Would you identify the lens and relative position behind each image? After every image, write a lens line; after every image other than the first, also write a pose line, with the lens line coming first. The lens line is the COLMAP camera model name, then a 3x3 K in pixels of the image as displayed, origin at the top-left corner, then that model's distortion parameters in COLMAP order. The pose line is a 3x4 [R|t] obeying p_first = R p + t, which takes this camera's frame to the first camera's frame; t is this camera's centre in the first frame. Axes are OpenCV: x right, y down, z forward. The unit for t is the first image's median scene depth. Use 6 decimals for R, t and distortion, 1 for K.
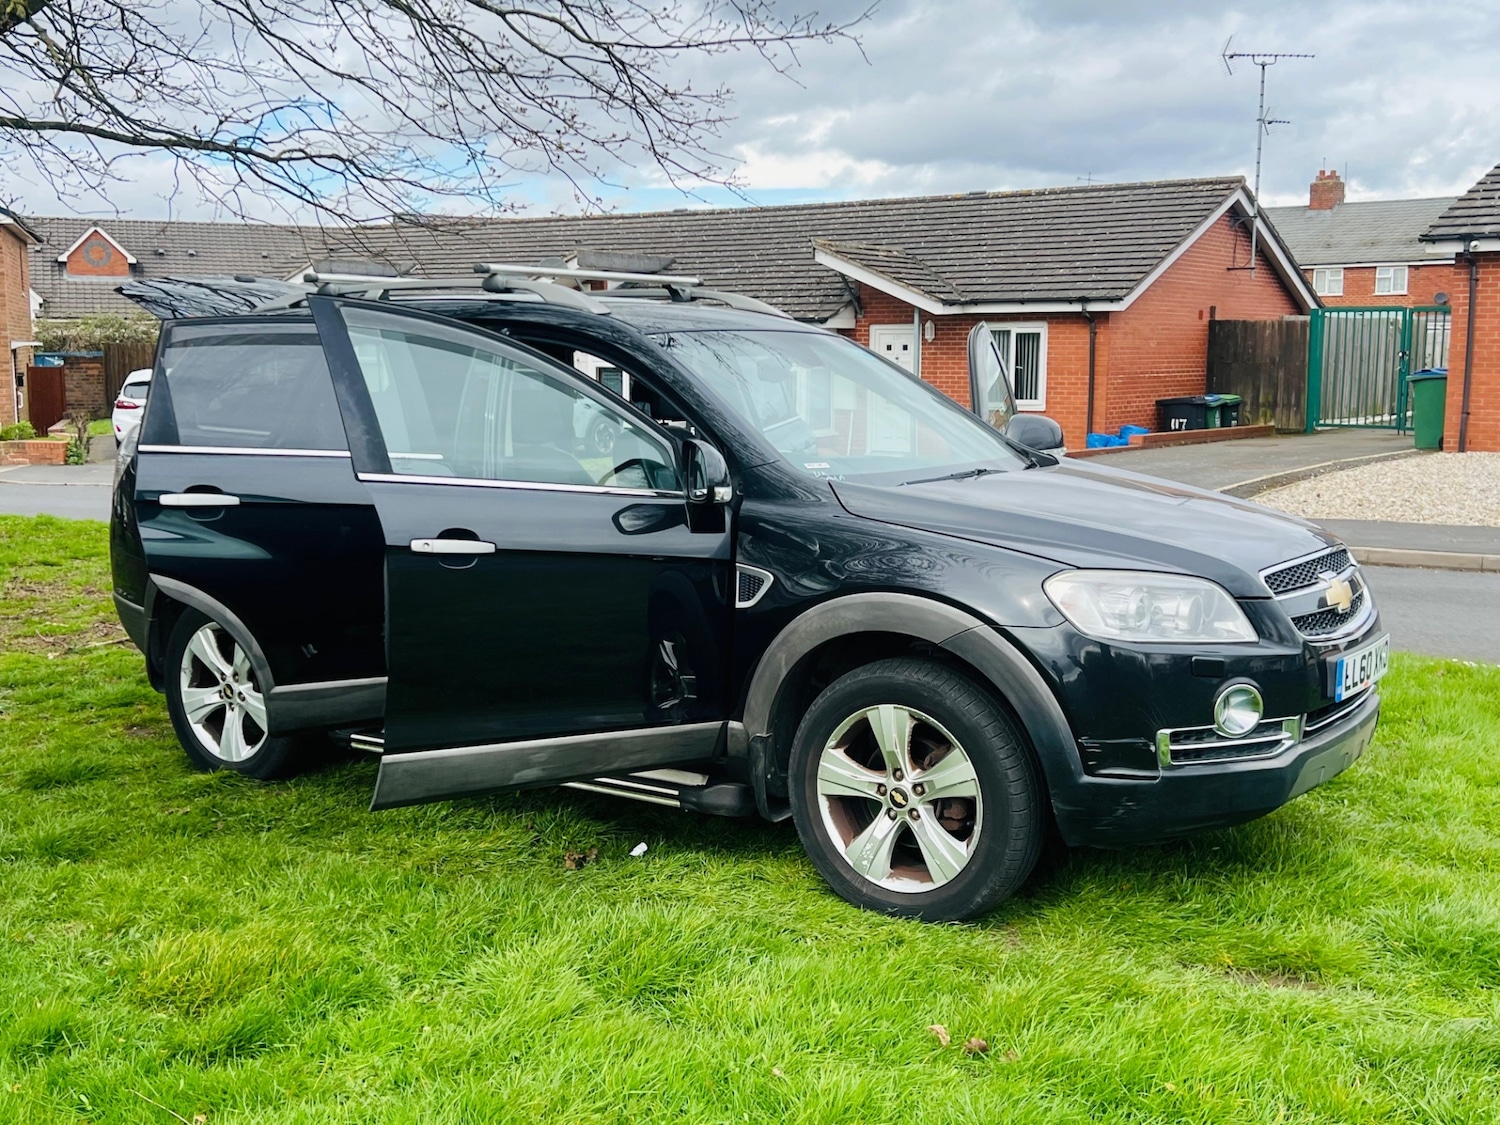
lens RADIAL K [[1671.3, 0, 711.6], [0, 1671.3, 572.6], [0, 0, 1]] dist [0.054609, 0.000000]
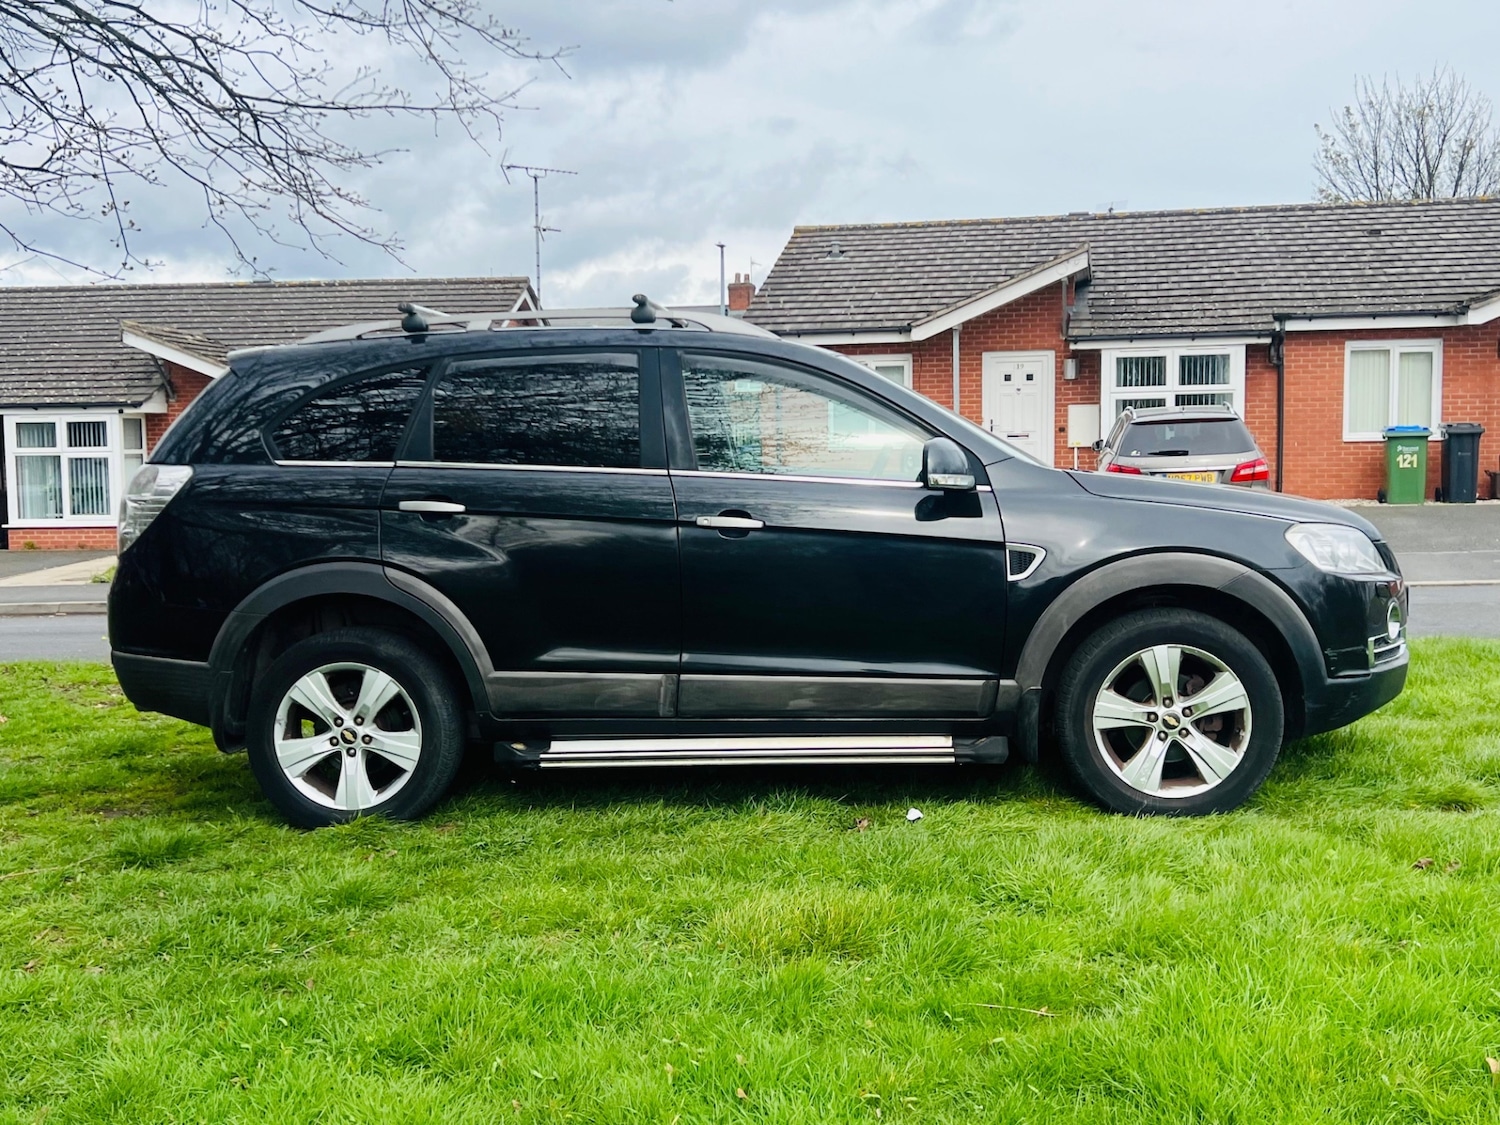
lens RADIAL K [[1664.6, 0, 739.7], [0, 1664.6, 563.4], [0, 0, 1]] dist [0.060357, 0.000000]
pose [[0.855314, -0.050978, 0.515596, -0.584336], [0.084762, 0.995508, -0.042183, 0.032584], [-0.511130, 0.079783, 0.855793, 0.073590]]
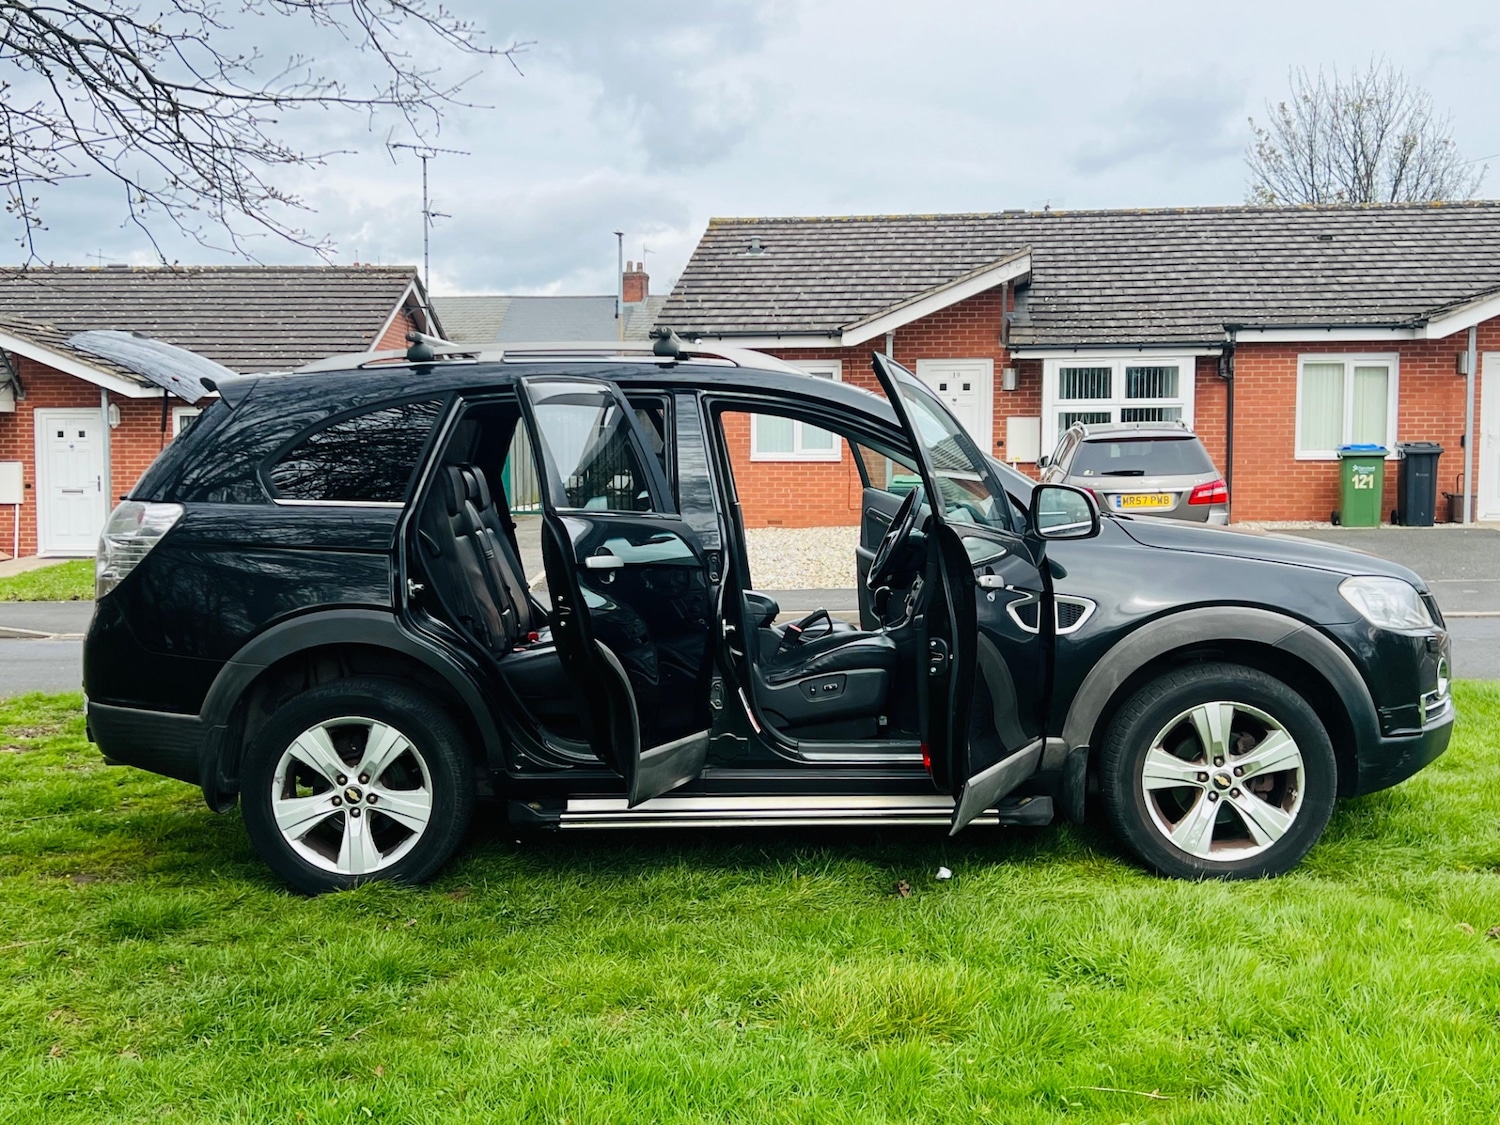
lens RADIAL K [[1817.5, 0, 727.8], [0, 1817.5, 569.3], [0, 0, 1]] dist [0.062699, 0.000000]
pose [[0.821530, -0.043592, 0.568497, -0.671739], [0.080296, 0.995982, -0.039664, 0.006186], [-0.564483, 0.078233, 0.821729, 0.089416]]
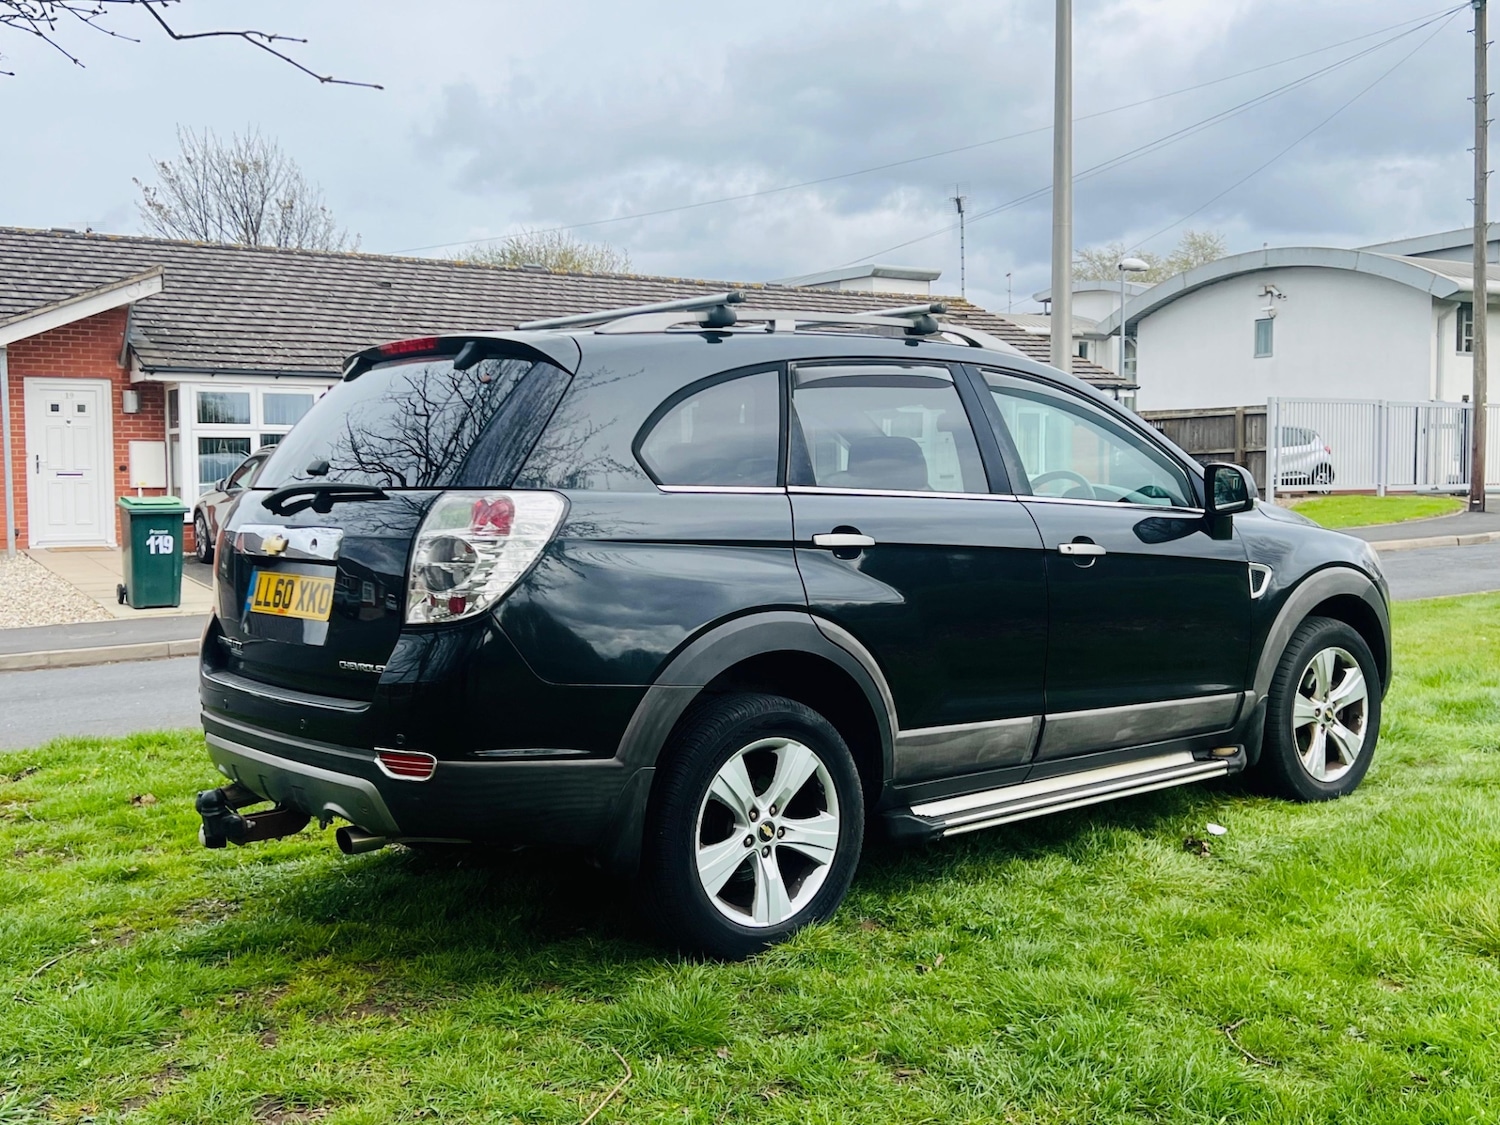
lens RADIAL K [[1664.6, 0, 760.7], [0, 1664.6, 566.5], [0, 0, 1]] dist [0.060357, 0.000000]
pose [[0.245464, -0.056390, 0.967764, -1.009291], [0.137440, 0.990247, 0.022839, -0.064249], [-0.959613, 0.127403, 0.250820, 0.806457]]
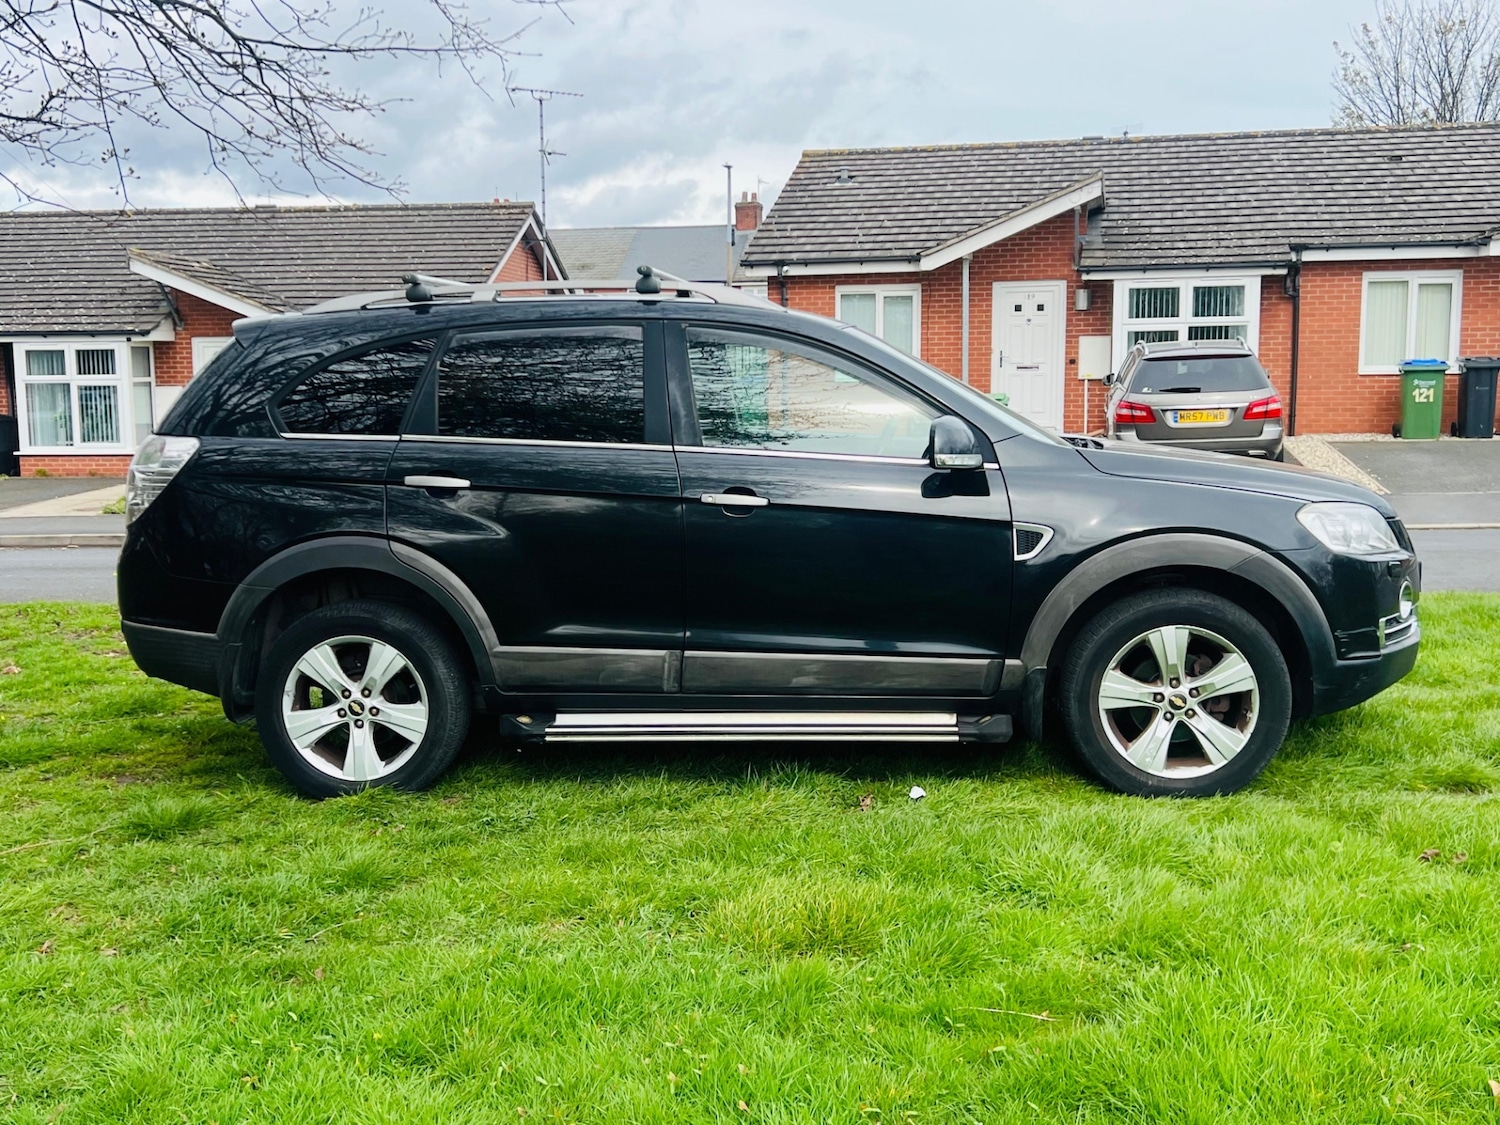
lens RADIAL K [[1664.6, 0, 710.6], [0, 1664.6, 561.3], [0, 0, 1]] dist [0.060357, 0.000000]
pose [[0.866204, -0.071583, 0.494536, -0.580821], [0.079869, 0.996796, 0.004389, -0.000491], [-0.493266, 0.035696, 0.869146, 0.073105]]
